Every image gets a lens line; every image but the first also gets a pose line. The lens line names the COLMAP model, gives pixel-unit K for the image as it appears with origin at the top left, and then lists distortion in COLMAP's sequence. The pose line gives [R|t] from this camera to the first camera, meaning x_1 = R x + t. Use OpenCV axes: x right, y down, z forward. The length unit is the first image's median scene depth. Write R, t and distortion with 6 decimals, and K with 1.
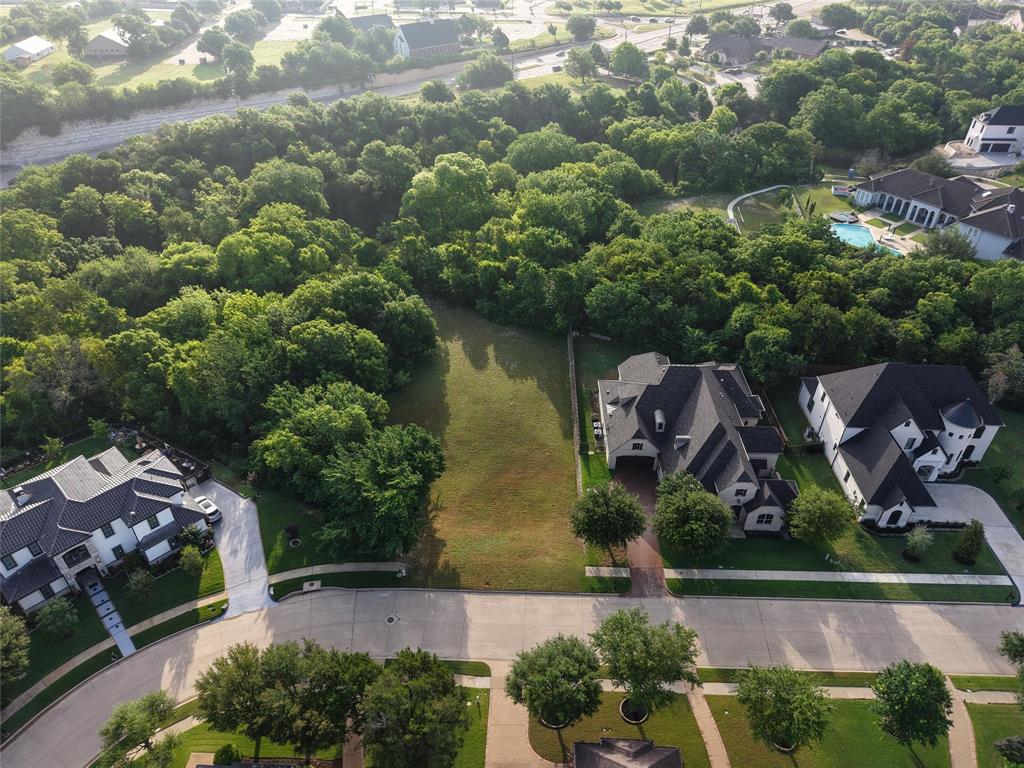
lens RADIAL K [[679.0, 0, 512.0], [0, 679.0, 384.0], [0, 0, 1]] dist [0.024342, -0.023788]
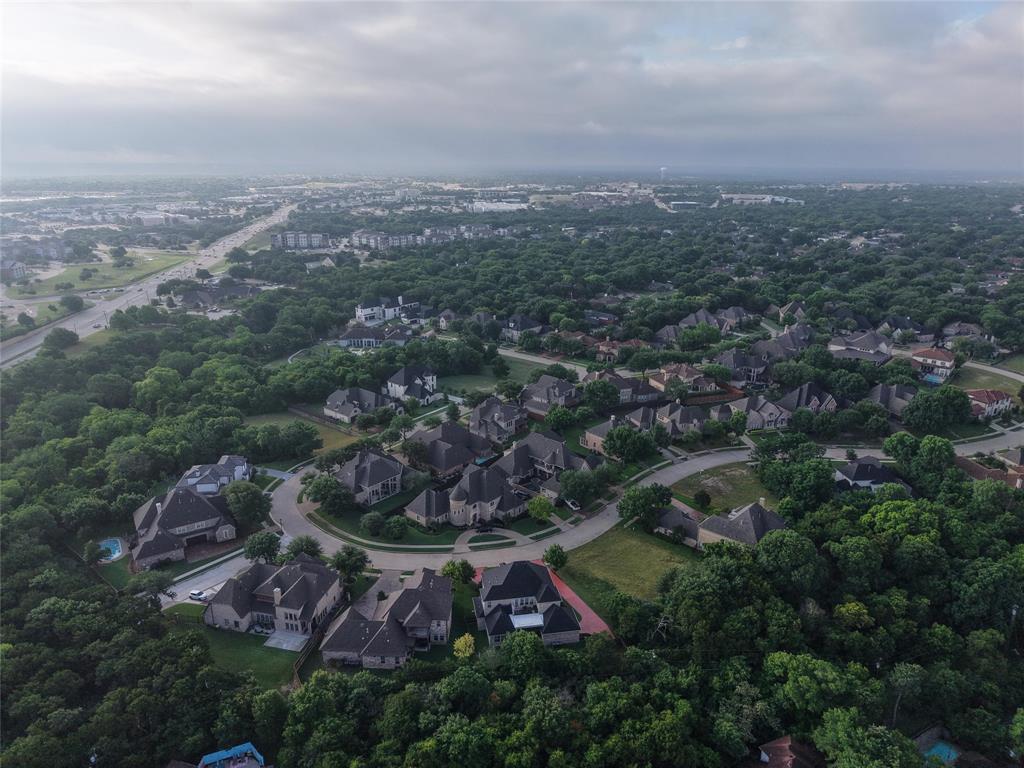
lens RADIAL K [[679.0, 0, 512.0], [0, 679.0, 384.0], [0, 0, 1]] dist [0.024342, -0.023788]
pose [[0.606832, -0.236555, 0.758813, -1.016627], [0.452174, 0.887888, -0.084816, 0.336345], [-0.653677, 0.394585, 0.645762, -0.898685]]
